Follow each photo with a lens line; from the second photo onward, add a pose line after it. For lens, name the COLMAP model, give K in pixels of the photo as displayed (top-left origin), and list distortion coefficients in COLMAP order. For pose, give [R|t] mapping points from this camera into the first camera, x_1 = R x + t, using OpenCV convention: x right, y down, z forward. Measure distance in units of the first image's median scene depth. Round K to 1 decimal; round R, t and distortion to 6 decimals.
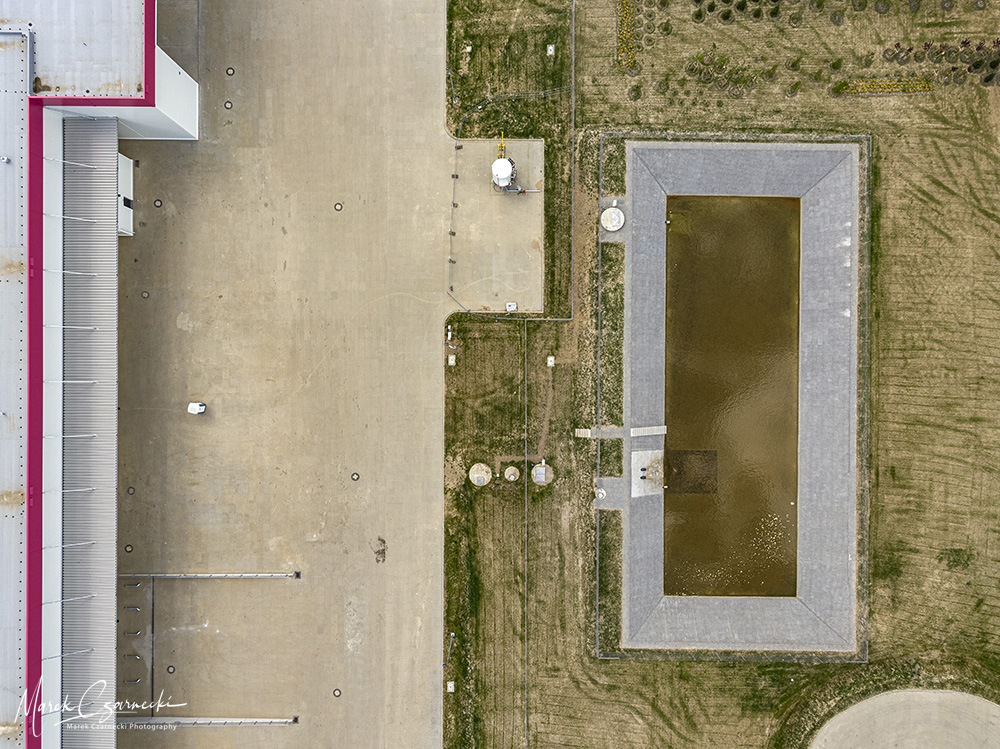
lens RADIAL K [[709.8, 0, 501.4], [0, 709.8, 374.0], [0, 0, 1]] dist [0.005766, 0.001117]
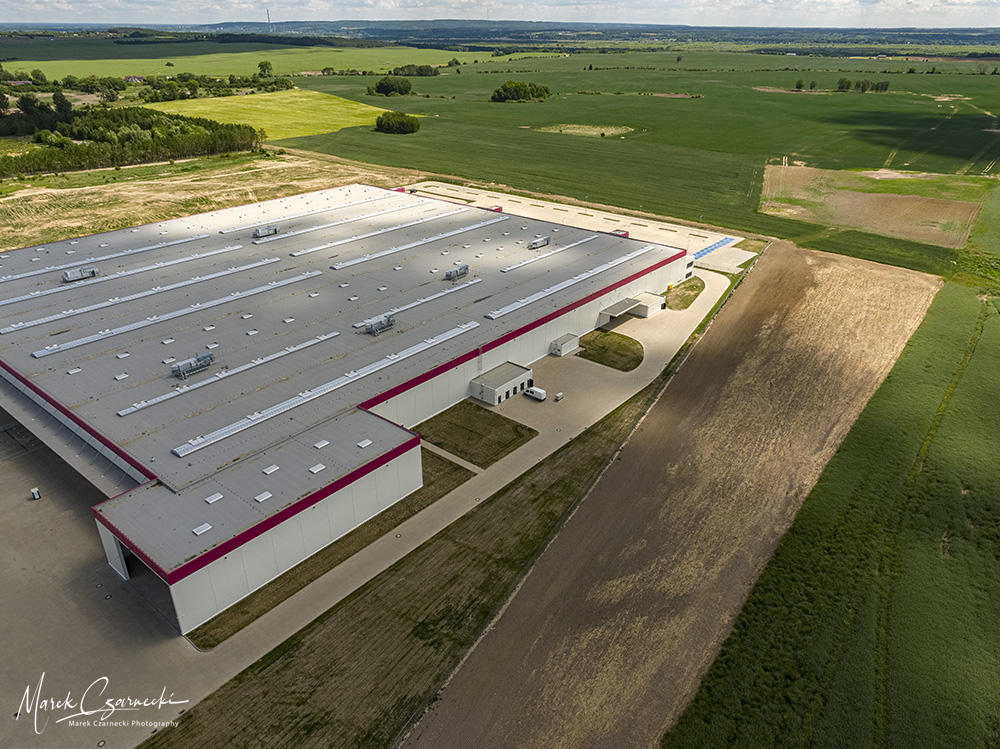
lens RADIAL K [[709.8, 0, 501.4], [0, 709.8, 374.0], [0, 0, 1]] dist [0.005766, 0.001117]
pose [[-0.633972, 0.340673, -0.694277, -0.041400], [-0.773300, -0.289979, 0.563843, -1.720325], [-0.009240, 0.894346, 0.447281, -0.050159]]
